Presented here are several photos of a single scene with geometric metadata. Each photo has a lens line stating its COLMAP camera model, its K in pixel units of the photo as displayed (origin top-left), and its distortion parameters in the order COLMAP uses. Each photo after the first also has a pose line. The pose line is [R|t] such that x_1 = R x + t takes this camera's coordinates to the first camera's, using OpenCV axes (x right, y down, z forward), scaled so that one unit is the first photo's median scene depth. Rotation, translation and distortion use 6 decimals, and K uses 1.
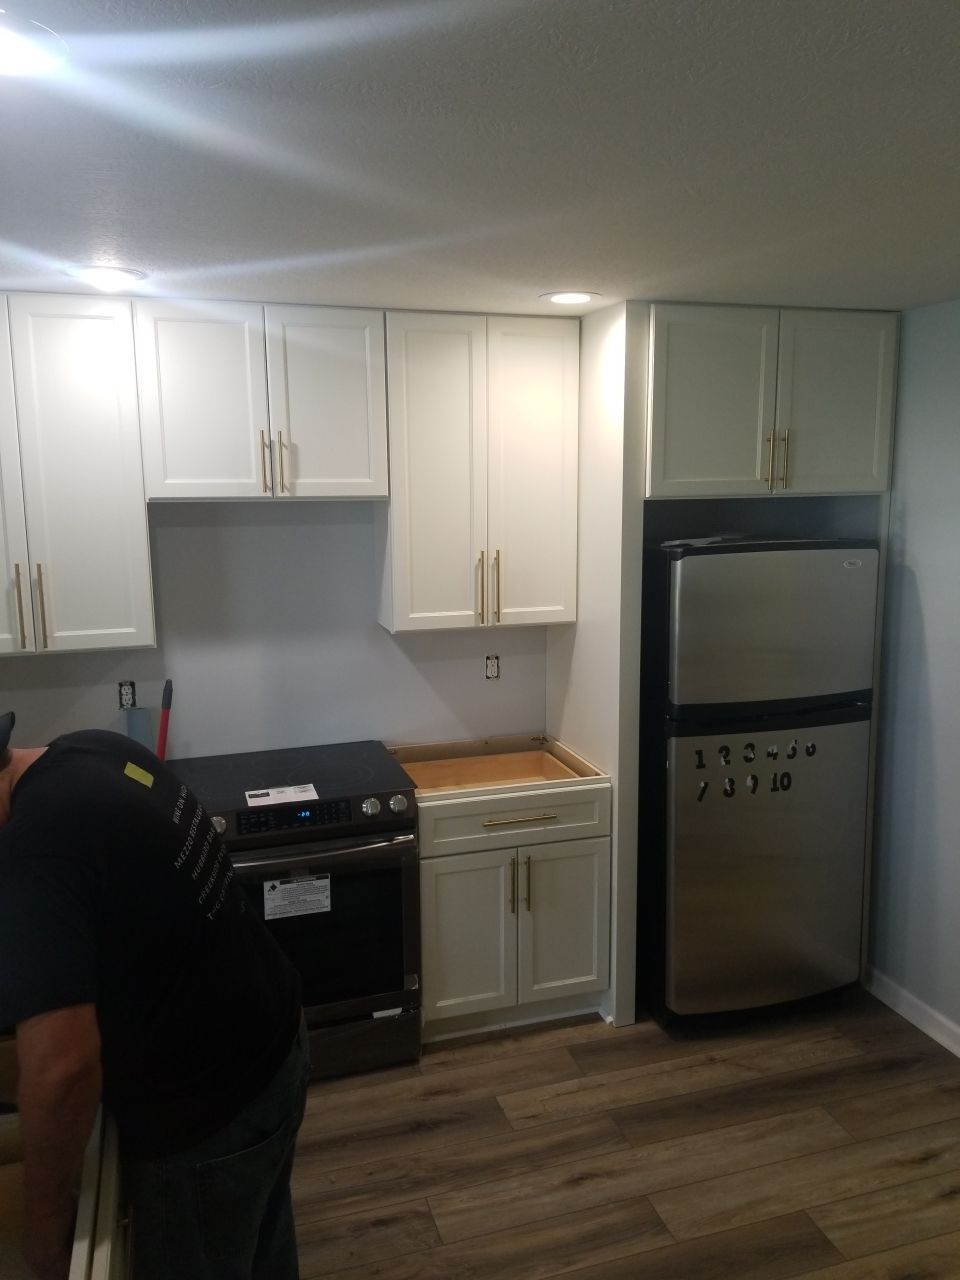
lens RADIAL K [[973.1, 0, 480.0], [0, 973.1, 640.0], [0, 0, 1]] dist [0.004858, -0.040485]
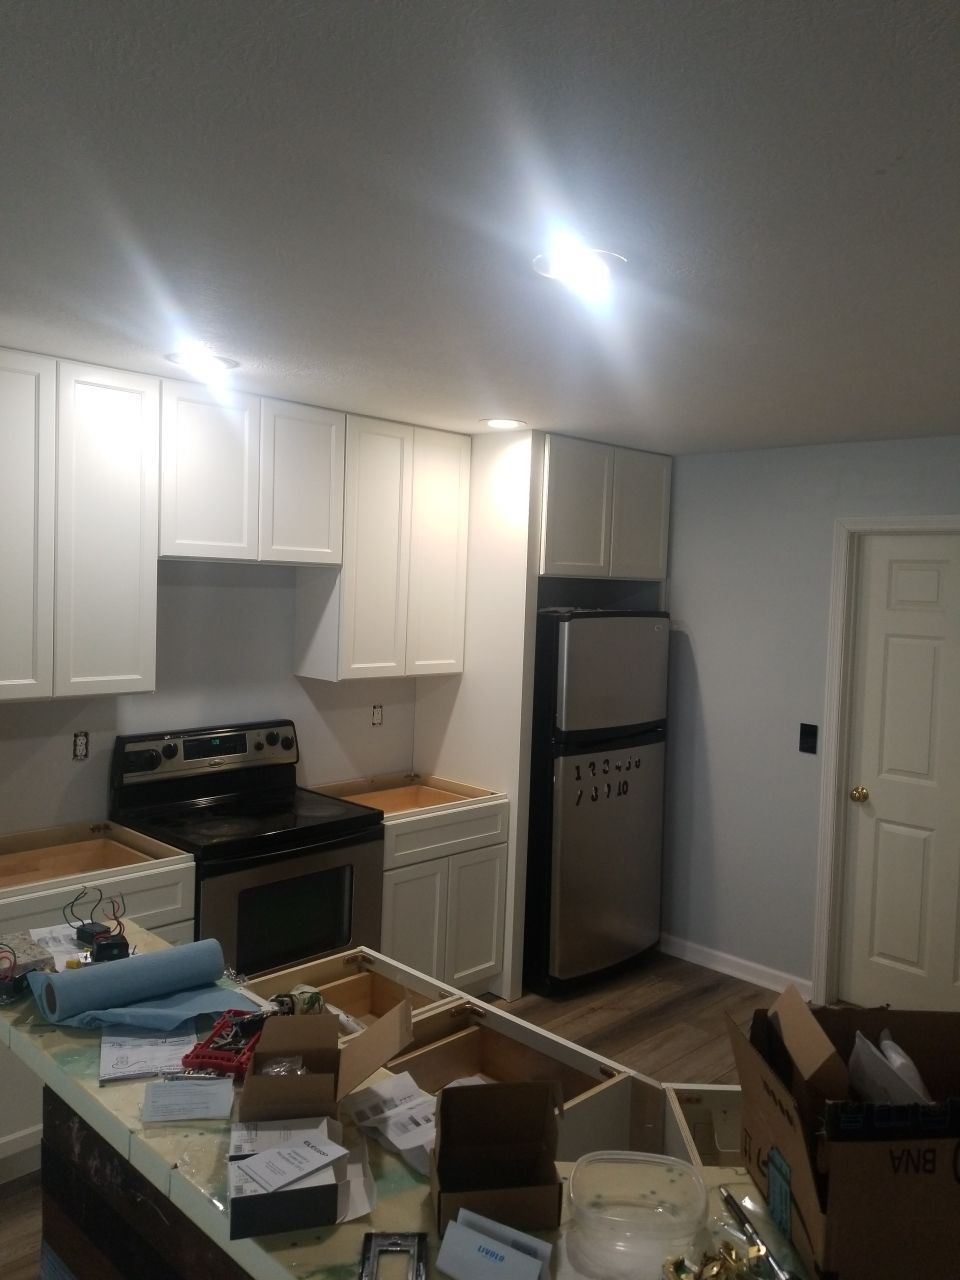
lens RADIAL K [[984.7, 0, 480.0], [0, 984.7, 640.0], [0, 0, 1]] dist [0.030722, -0.000783]
pose [[0.879382, 0.013017, 0.475938, -0.519134], [0.035640, 0.995022, -0.093067, 0.061508], [-0.474780, 0.098804, 0.874541, -0.123226]]
